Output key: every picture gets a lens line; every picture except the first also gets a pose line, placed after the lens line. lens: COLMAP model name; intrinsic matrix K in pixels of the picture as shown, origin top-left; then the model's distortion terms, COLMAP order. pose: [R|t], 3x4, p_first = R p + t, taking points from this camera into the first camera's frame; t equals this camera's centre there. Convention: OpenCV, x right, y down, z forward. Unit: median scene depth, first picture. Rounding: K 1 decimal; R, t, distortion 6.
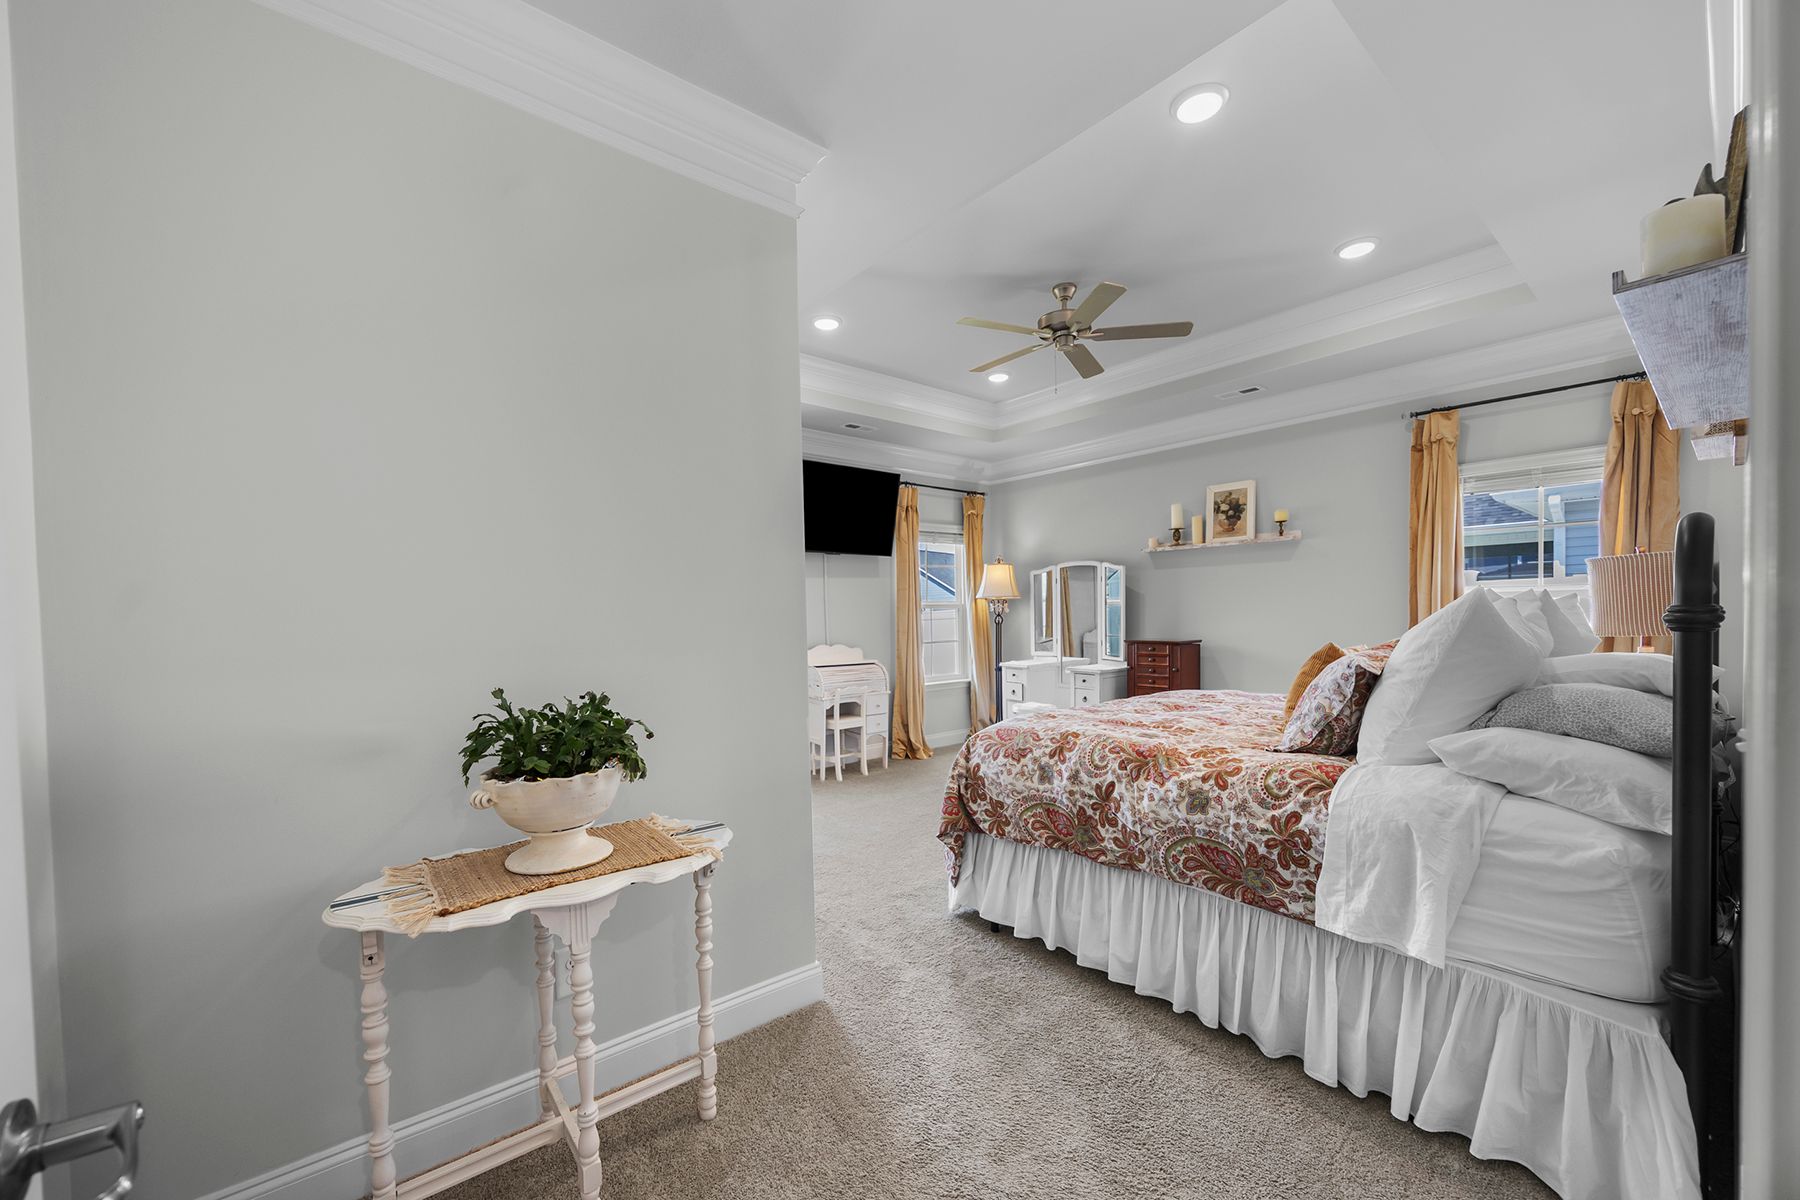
lens RADIAL K [[705.0, 0, 887.5], [0, 705.0, 634.3], [0, 0, 1]] dist [-0.000263, -0.000166]
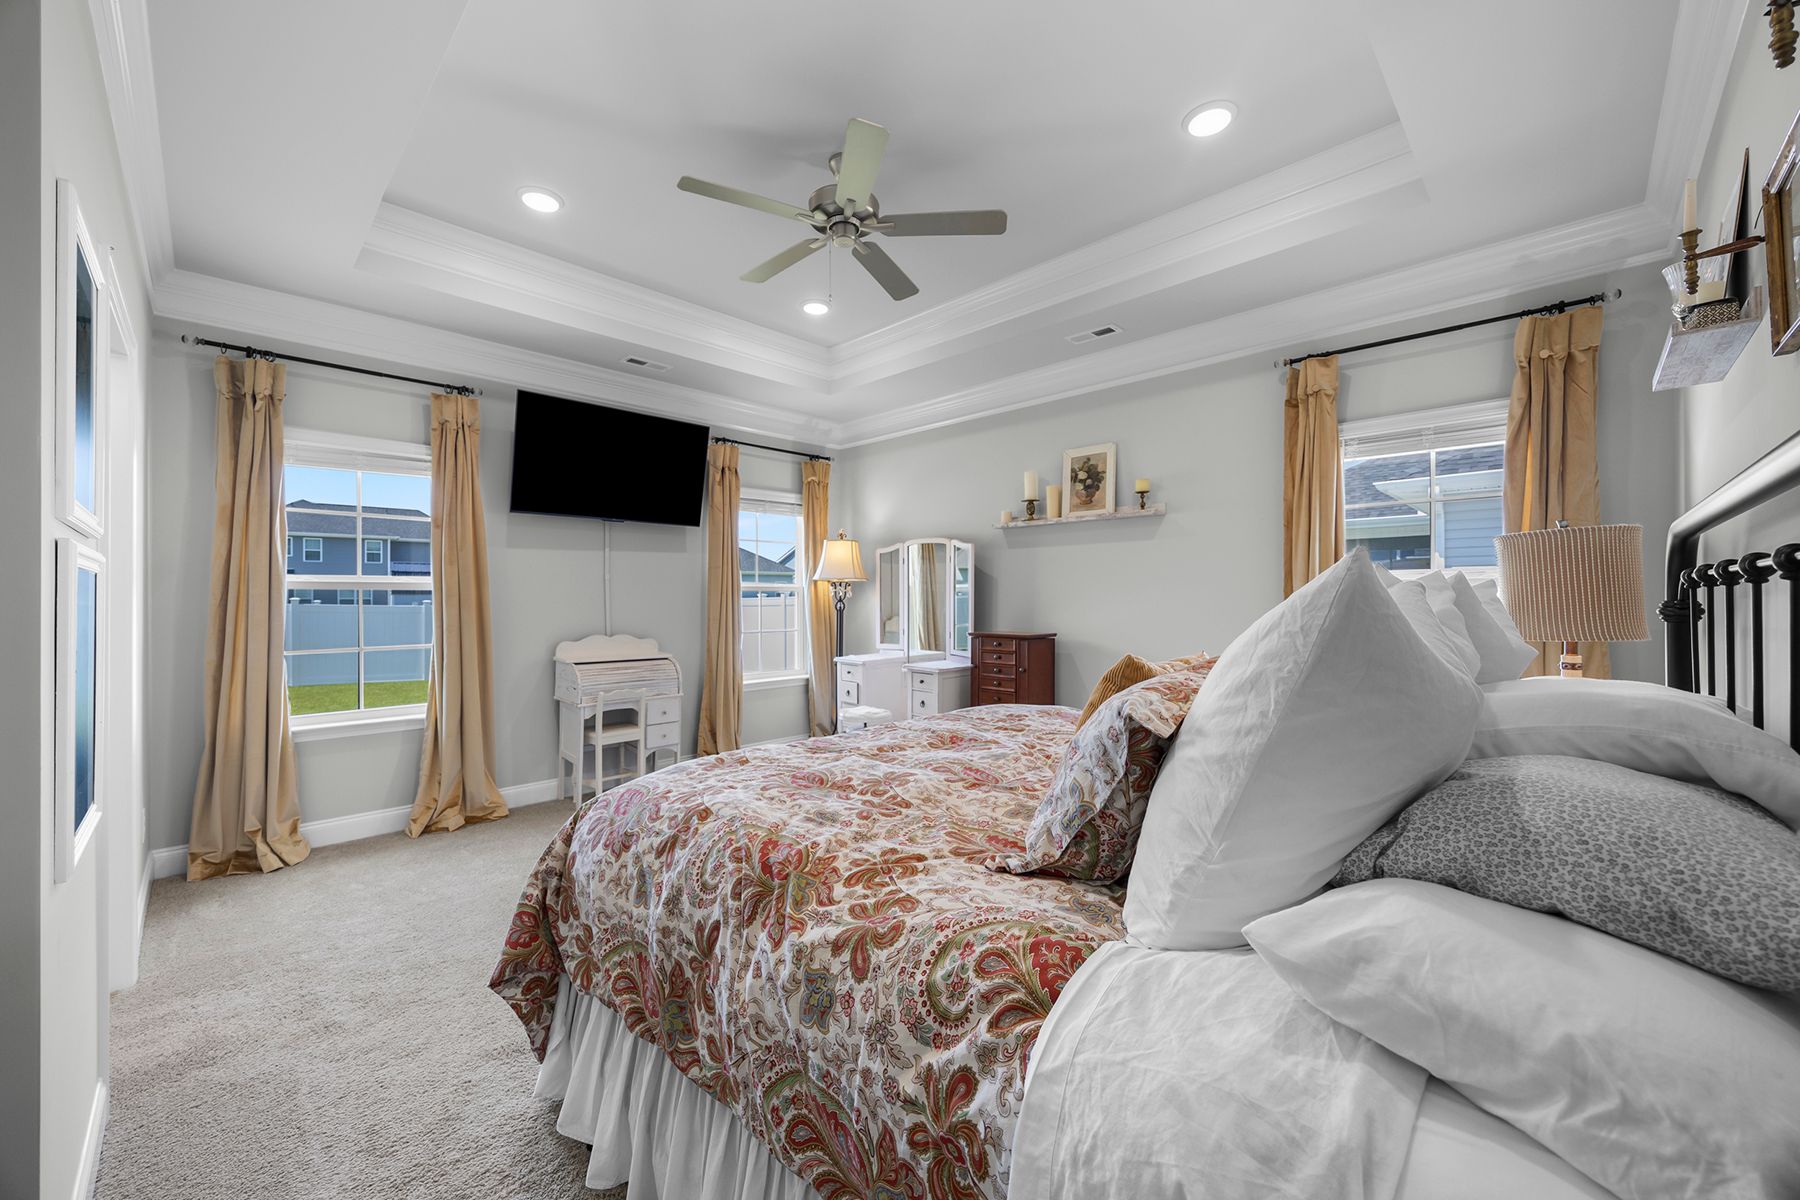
lens RADIAL K [[688.4, 0, 899.8], [0, 688.4, 600.6], [0, 0, 1]] dist [-0.001221, -0.000021]
pose [[0.994495, 0.013194, 0.103946, 0.262885], [-0.010590, 0.999617, -0.025569, -0.011924], [-0.104244, 0.024327, 0.994254, 0.311064]]
